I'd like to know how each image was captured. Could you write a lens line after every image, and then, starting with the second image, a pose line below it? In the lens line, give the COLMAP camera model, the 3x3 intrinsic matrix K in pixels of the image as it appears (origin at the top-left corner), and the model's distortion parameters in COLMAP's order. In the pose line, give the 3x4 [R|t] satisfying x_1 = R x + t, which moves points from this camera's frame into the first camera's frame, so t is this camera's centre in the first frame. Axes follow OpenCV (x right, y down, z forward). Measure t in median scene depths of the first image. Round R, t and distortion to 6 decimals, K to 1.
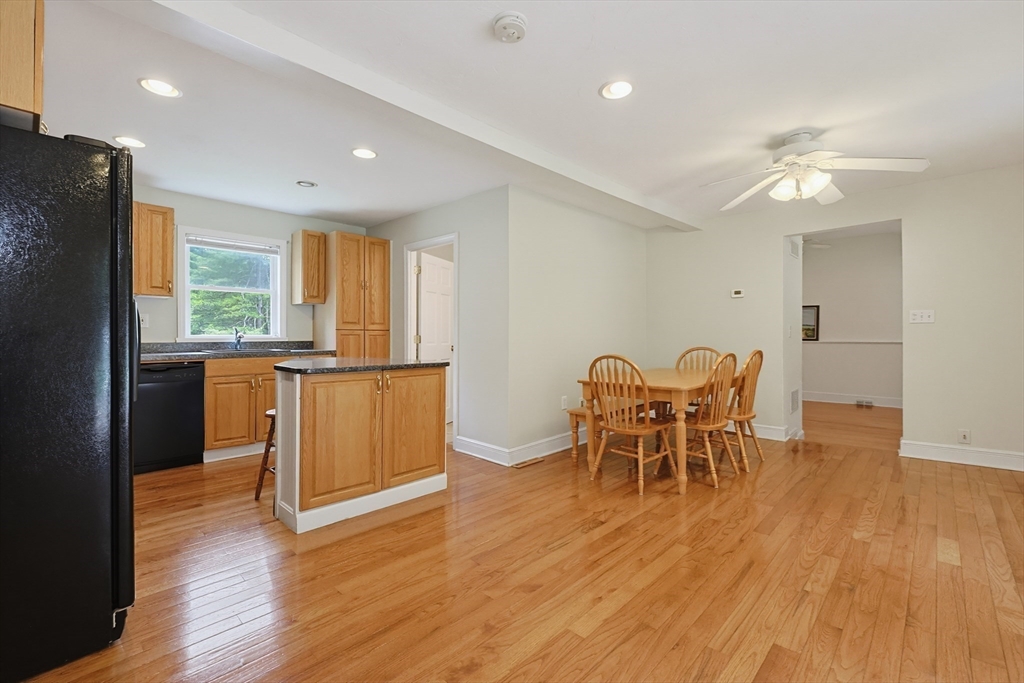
lens RADIAL K [[448.5, 0, 512.3], [0, 448.5, 336.5], [0, 0, 1]] dist [0.006465, 0.000430]
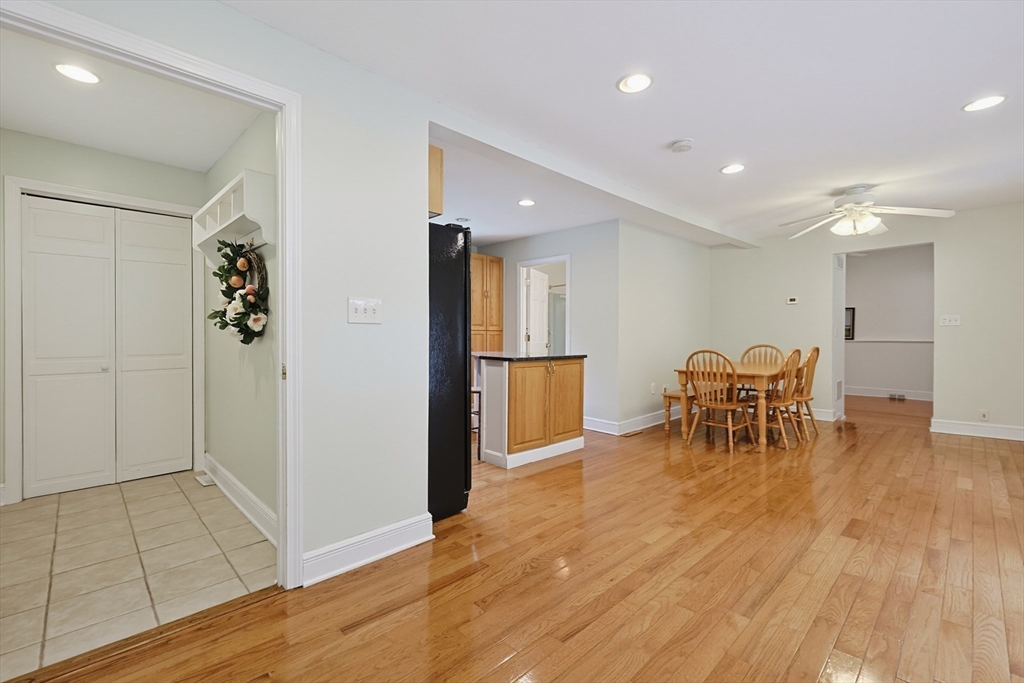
lens RADIAL K [[448.5, 0, 507.6], [0, 448.5, 339.7], [0, 0, 1]] dist [0.006465, 0.000430]
pose [[0.999075, 0.002208, -0.042952, -0.314951], [-0.001726, 0.999935, 0.011241, -0.003926], [0.042974, -0.011157, 0.999014, -0.362751]]
